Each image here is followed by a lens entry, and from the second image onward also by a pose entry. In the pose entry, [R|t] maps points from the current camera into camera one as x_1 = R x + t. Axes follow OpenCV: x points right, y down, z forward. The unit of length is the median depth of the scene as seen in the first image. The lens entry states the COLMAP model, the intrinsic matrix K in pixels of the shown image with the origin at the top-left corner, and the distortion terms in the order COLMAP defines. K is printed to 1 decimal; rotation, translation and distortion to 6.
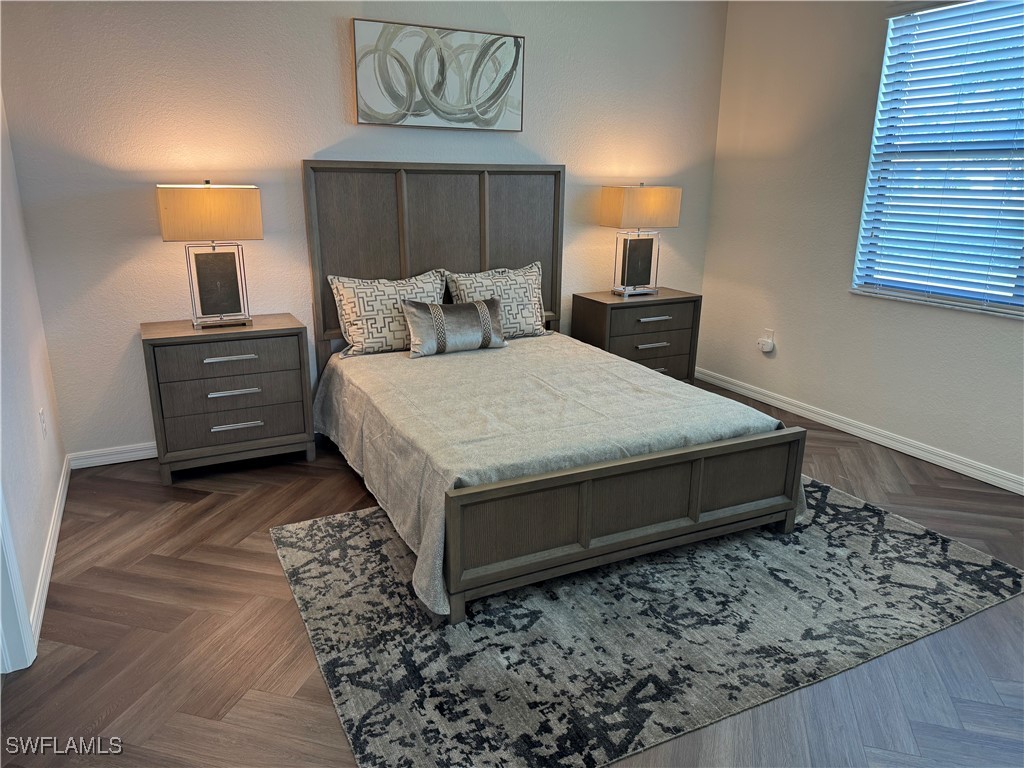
lens RADIAL K [[714.8, 0, 493.6], [0, 714.8, 387.4], [0, 0, 1]] dist [0.066743, -0.073611]
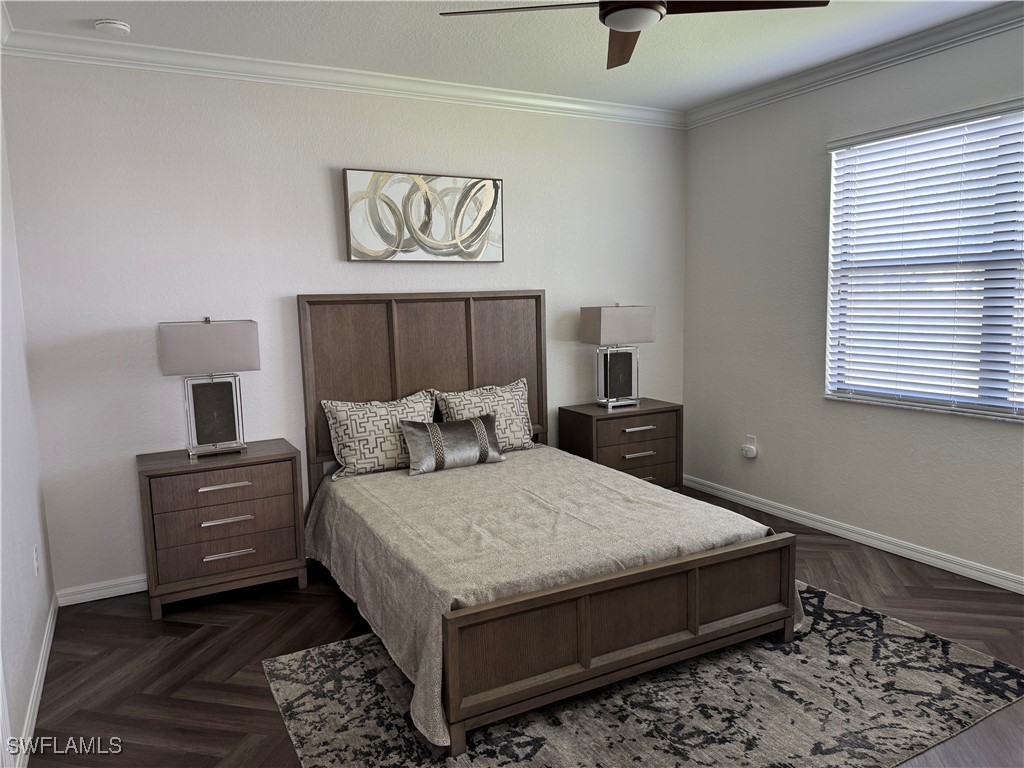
lens RADIAL K [[714.8, 0, 496.5], [0, 714.8, 378.0], [0, 0, 1]] dist [0.066743, -0.073611]
pose [[0.999086, -0.036138, 0.022839, -0.002259], [0.039512, 0.984552, -0.170576, -0.001518], [-0.016322, 0.171323, 0.985080, -0.032084]]
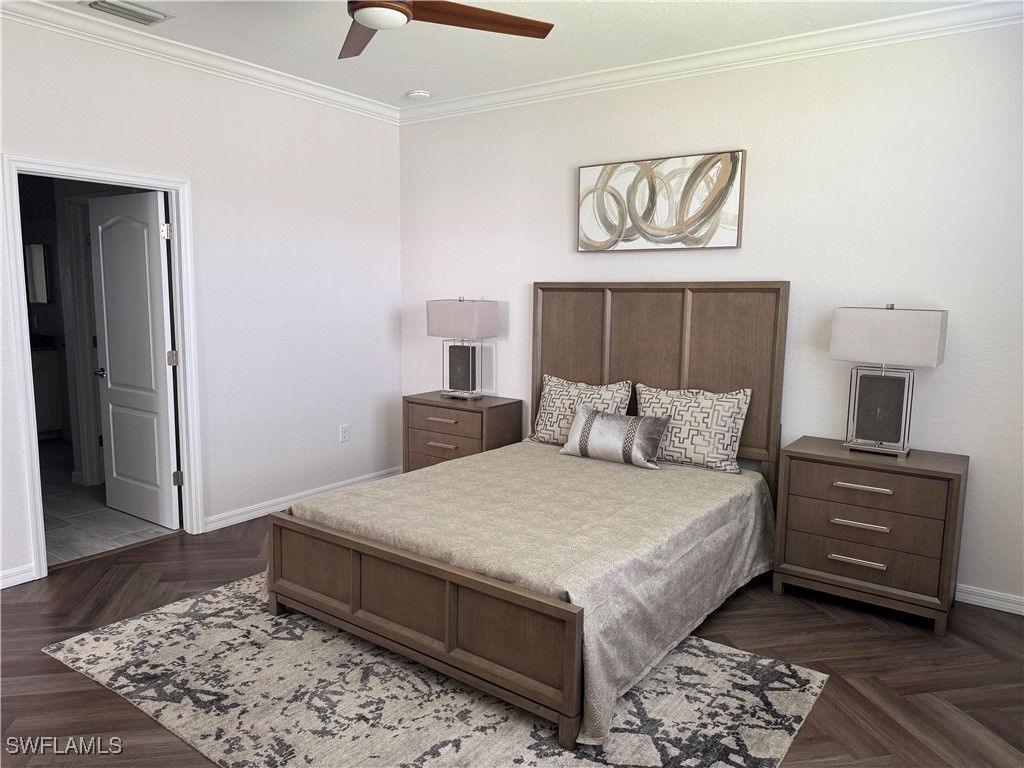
lens RADIAL K [[714.8, 0, 512.6], [0, 714.8, 378.2], [0, 0, 1]] dist [0.066743, -0.073611]
pose [[0.458718, 0.107771, -0.882022, 0.922305], [-0.252459, 0.967519, -0.013080, -0.138216], [0.851964, 0.228675, 0.471026, 0.458307]]
